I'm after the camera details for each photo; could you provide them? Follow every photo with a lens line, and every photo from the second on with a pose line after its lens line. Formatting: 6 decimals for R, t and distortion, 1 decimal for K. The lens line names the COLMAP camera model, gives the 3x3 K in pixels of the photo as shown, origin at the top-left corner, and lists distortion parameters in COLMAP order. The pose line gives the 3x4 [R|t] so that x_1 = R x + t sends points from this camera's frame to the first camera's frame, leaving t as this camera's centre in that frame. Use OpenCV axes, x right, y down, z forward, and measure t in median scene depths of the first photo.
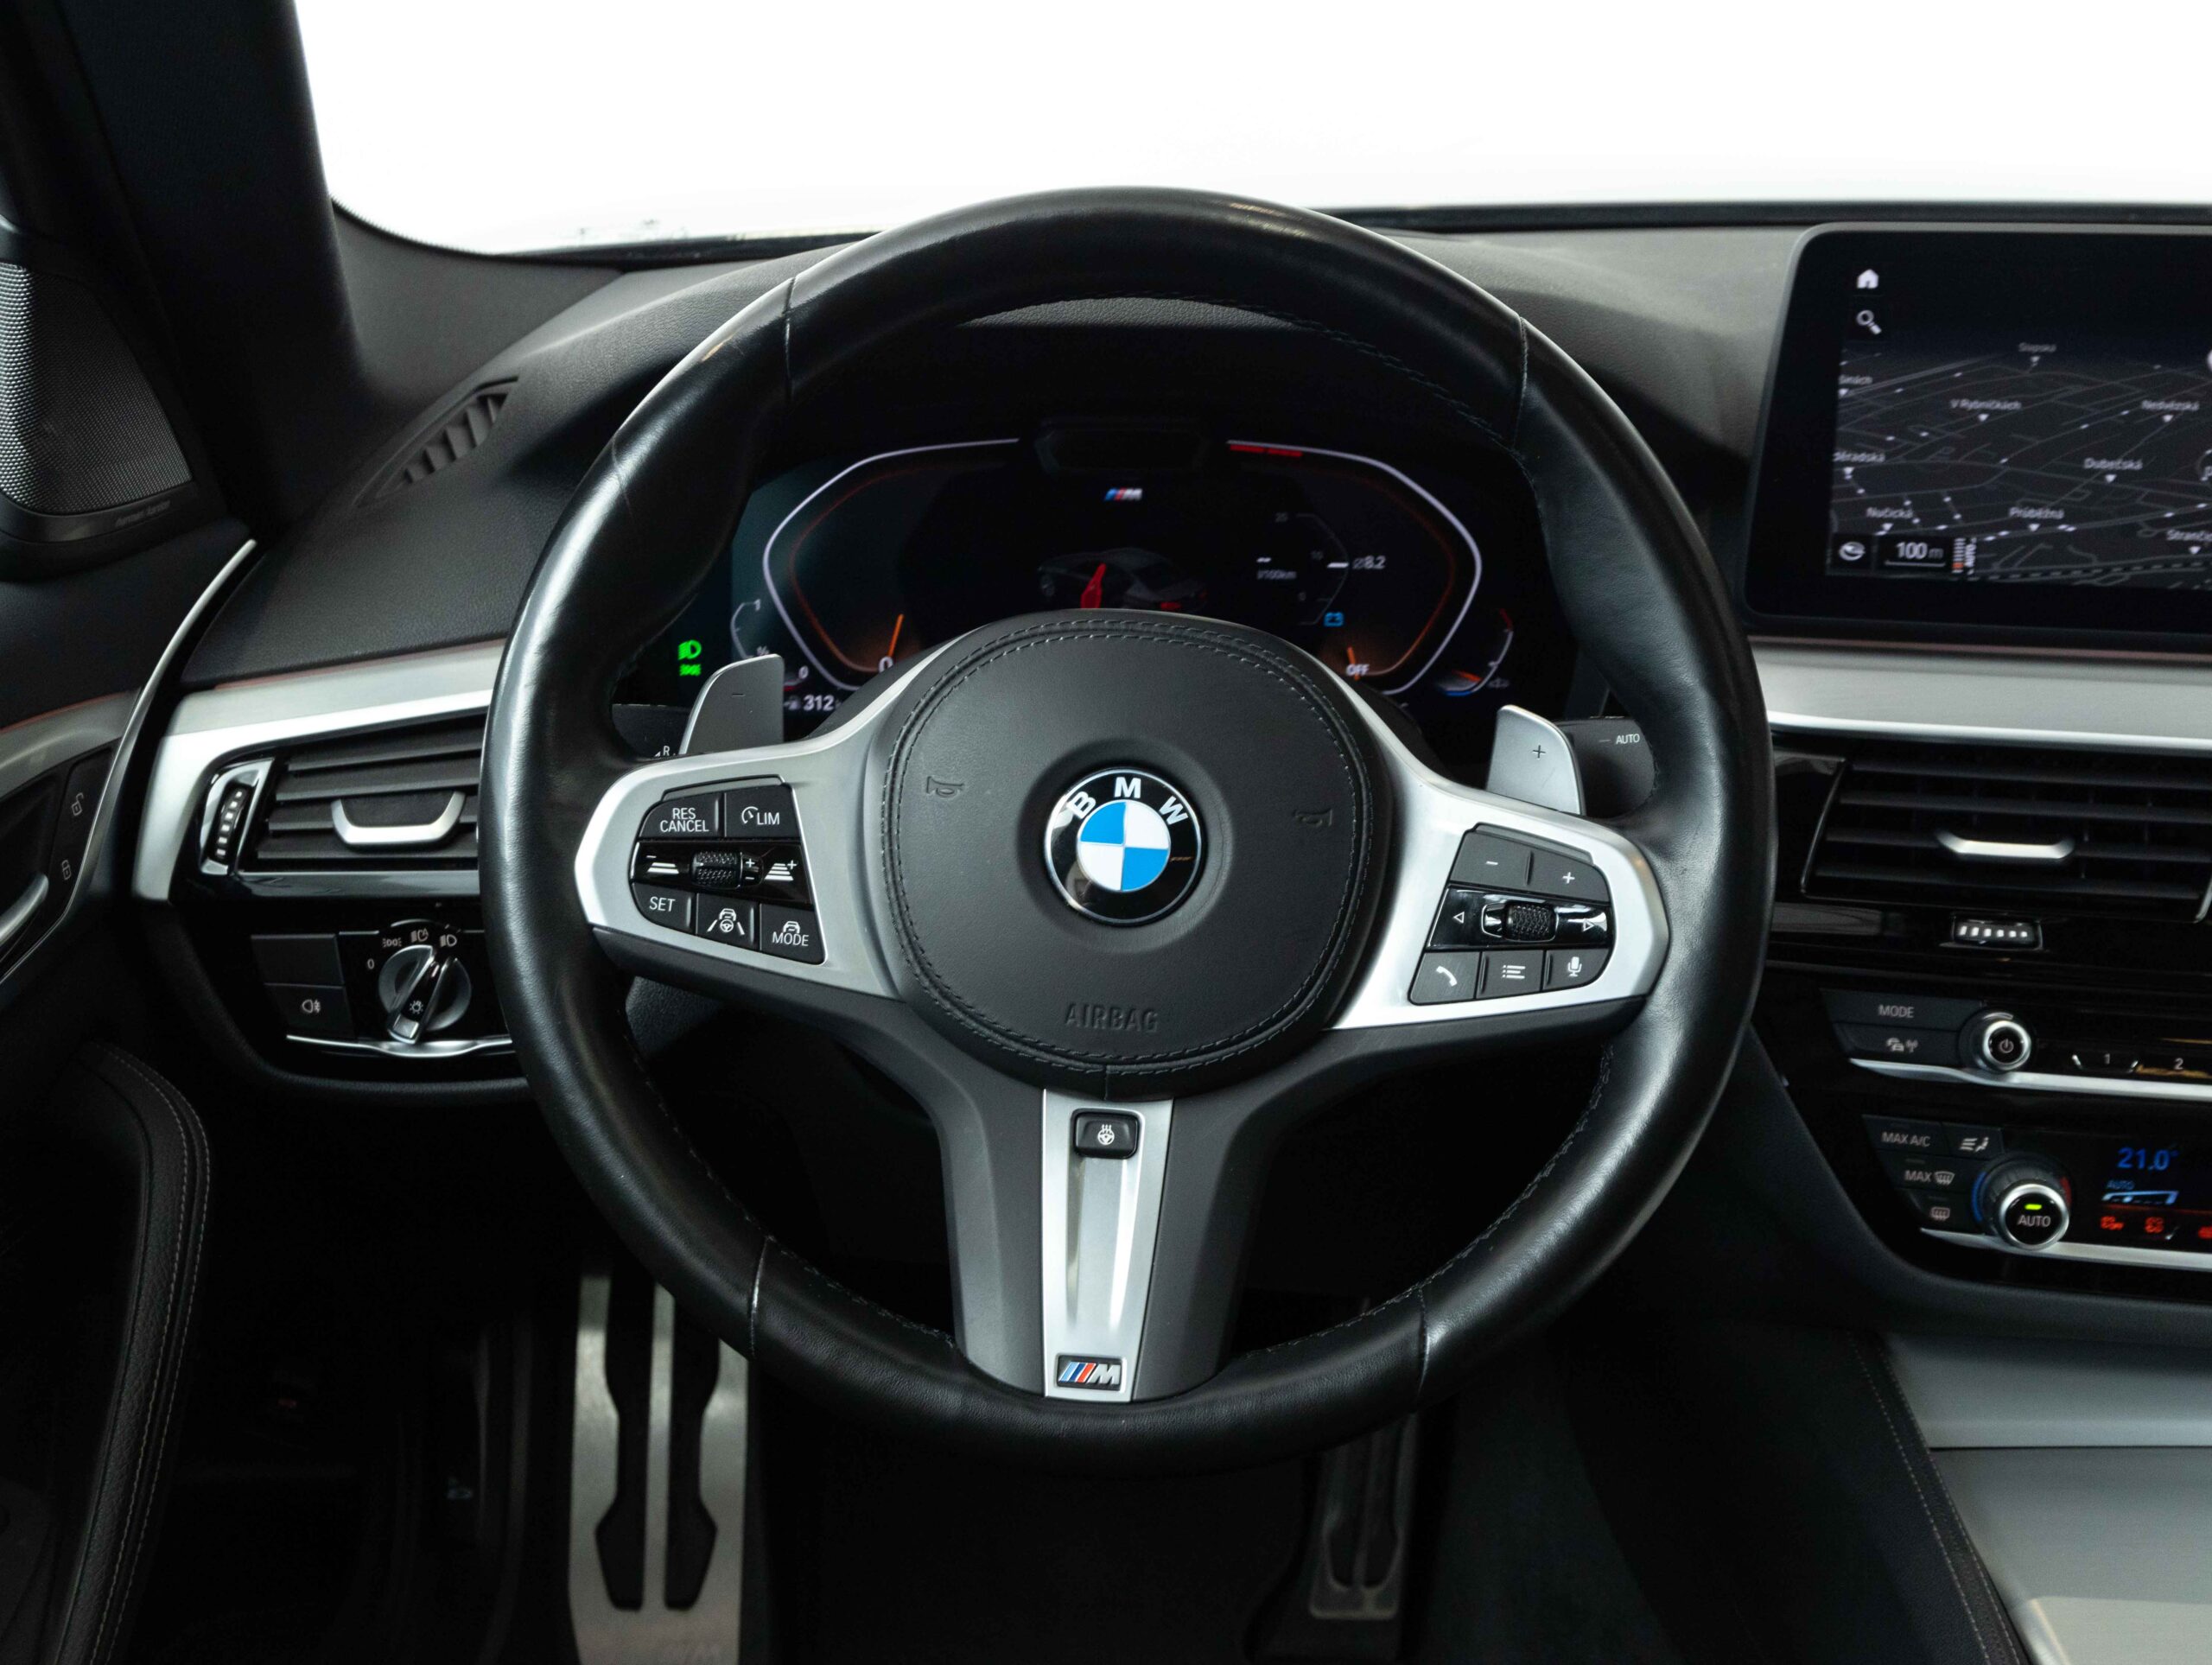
lens RADIAL K [[2791.0, 0, 1106.0], [0, 2791.0, 832.5], [0, 0, 1]] dist [-0.004583, -0.015206]
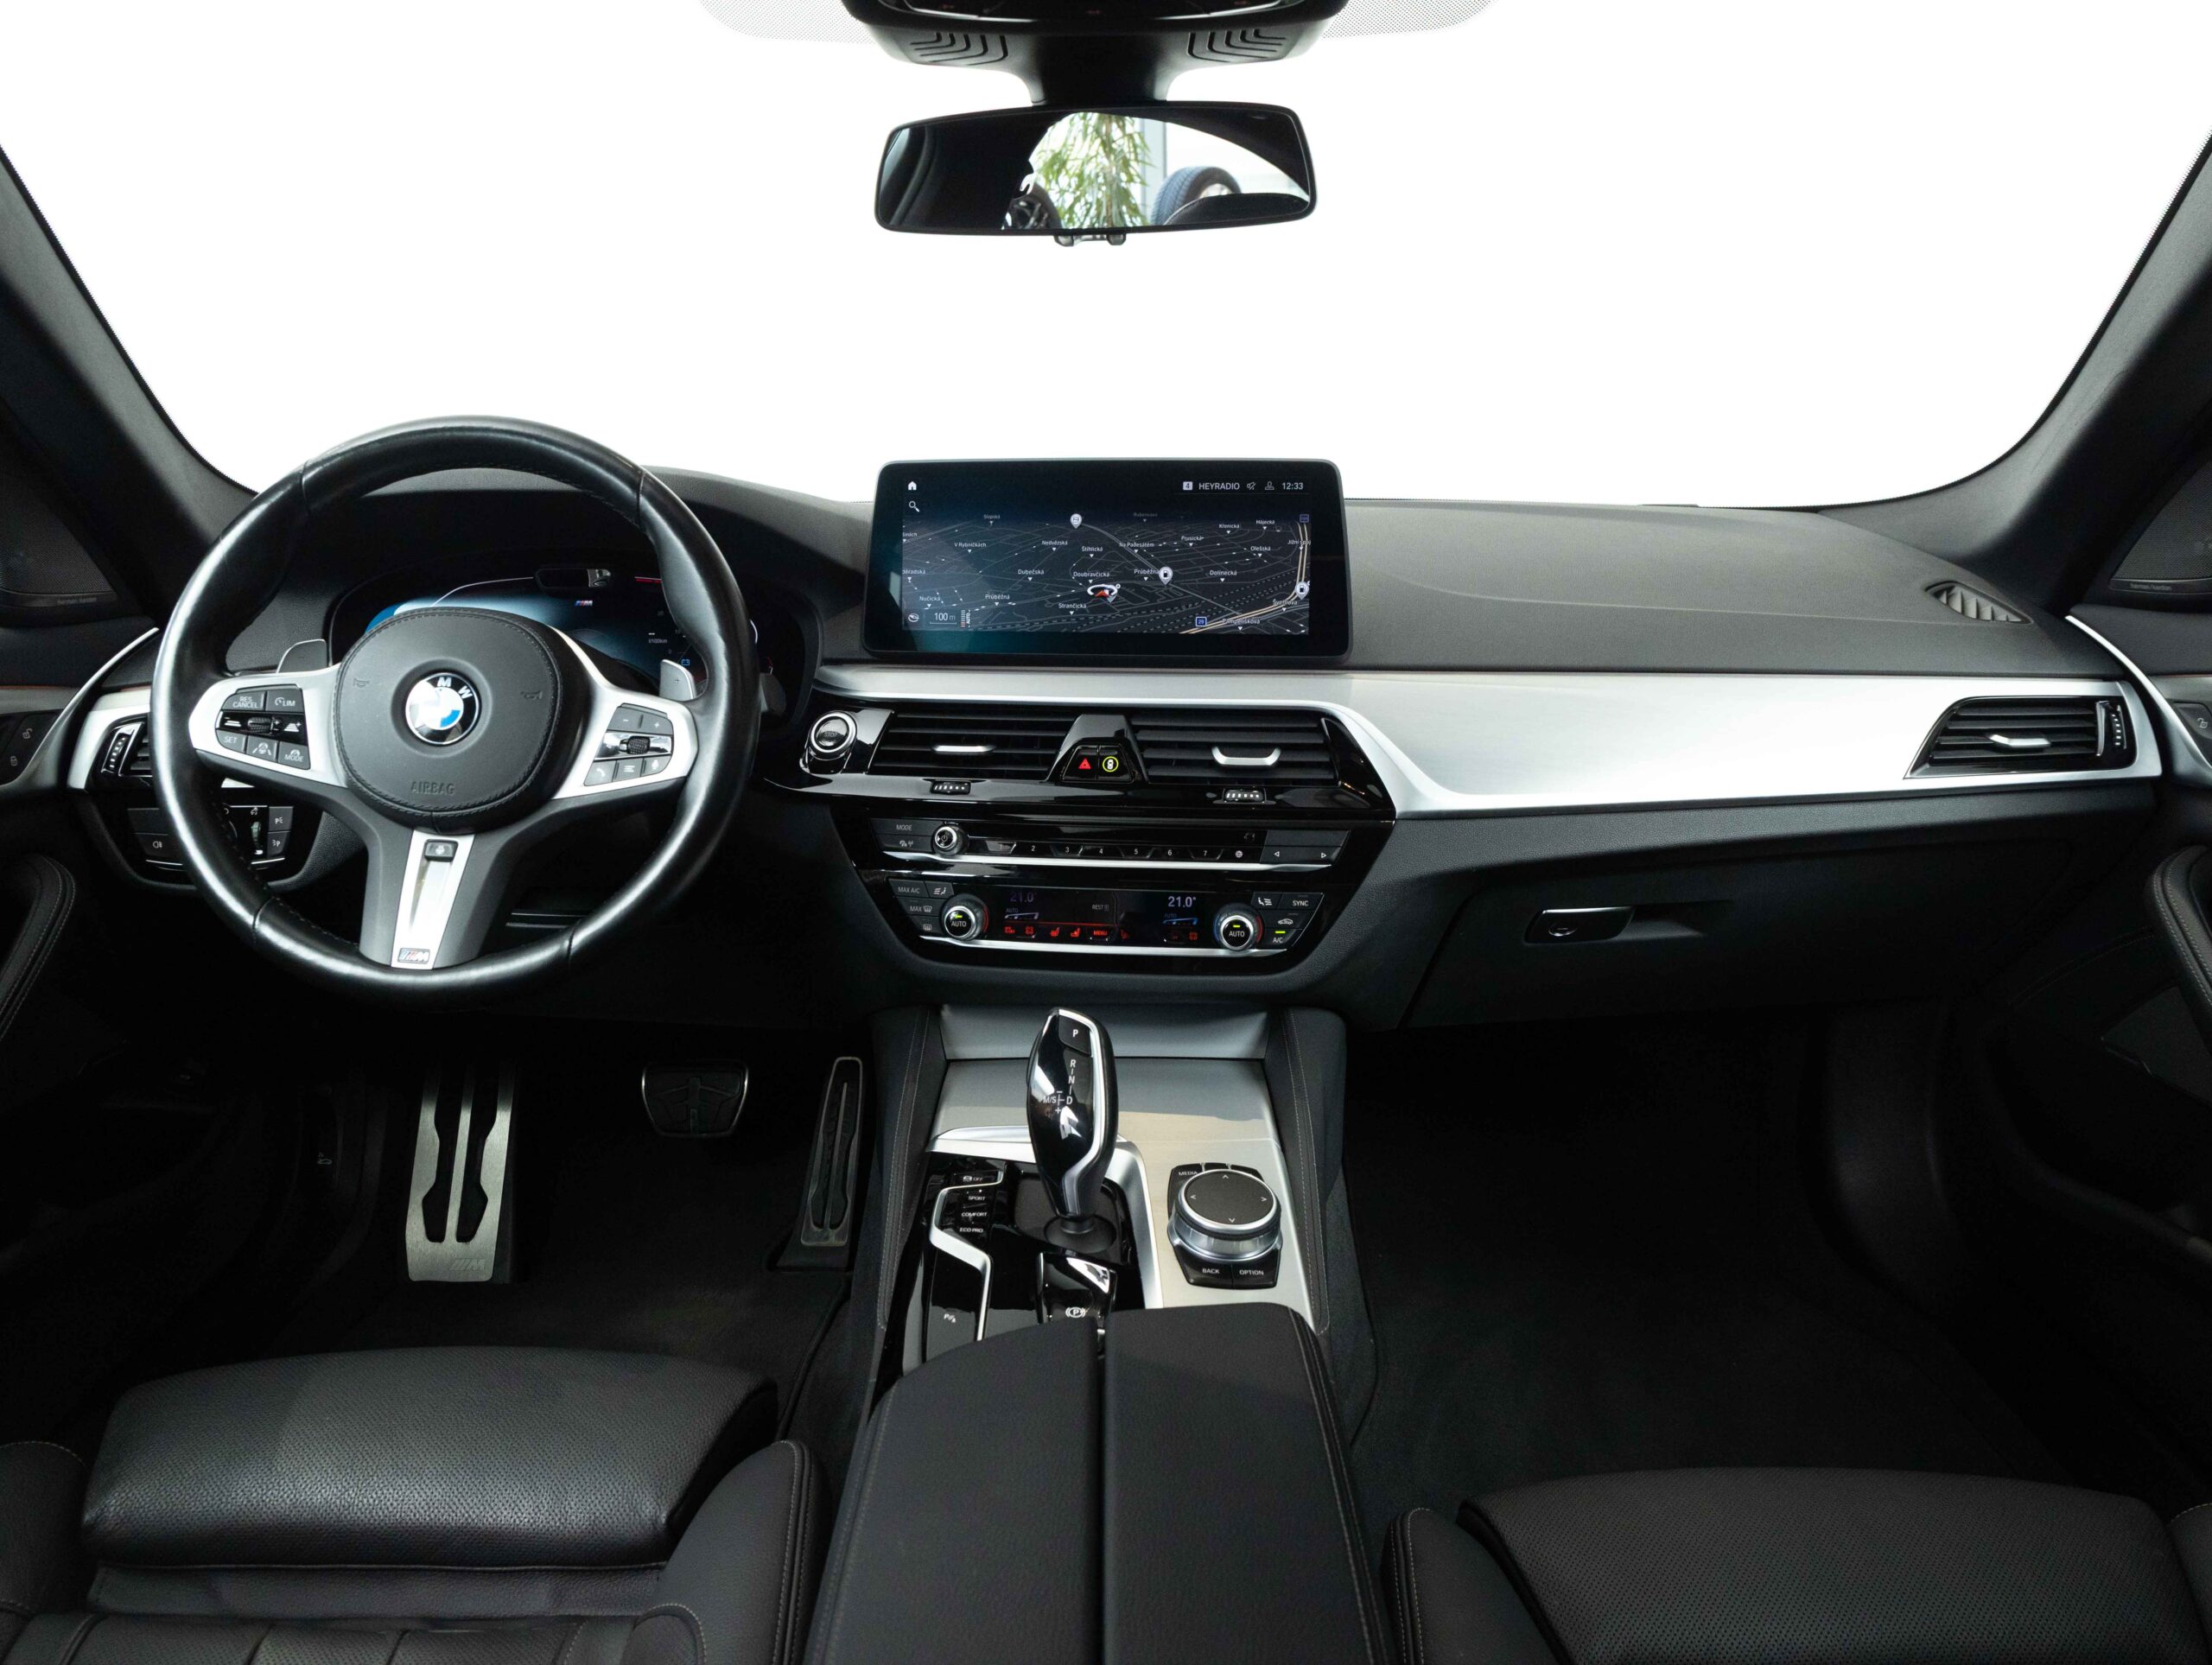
lens RADIAL K [[1659.1, 0, 1106.0], [0, 1659.1, 832.5], [0, 0, 1]] dist [-0.037928, -0.002535]
pose [[0.999930, -0.007399, 0.009232, 0.403729], [0.008364, 0.993965, -0.109374, 0.193882], [-0.008367, 0.109444, 0.993958, -0.197509]]
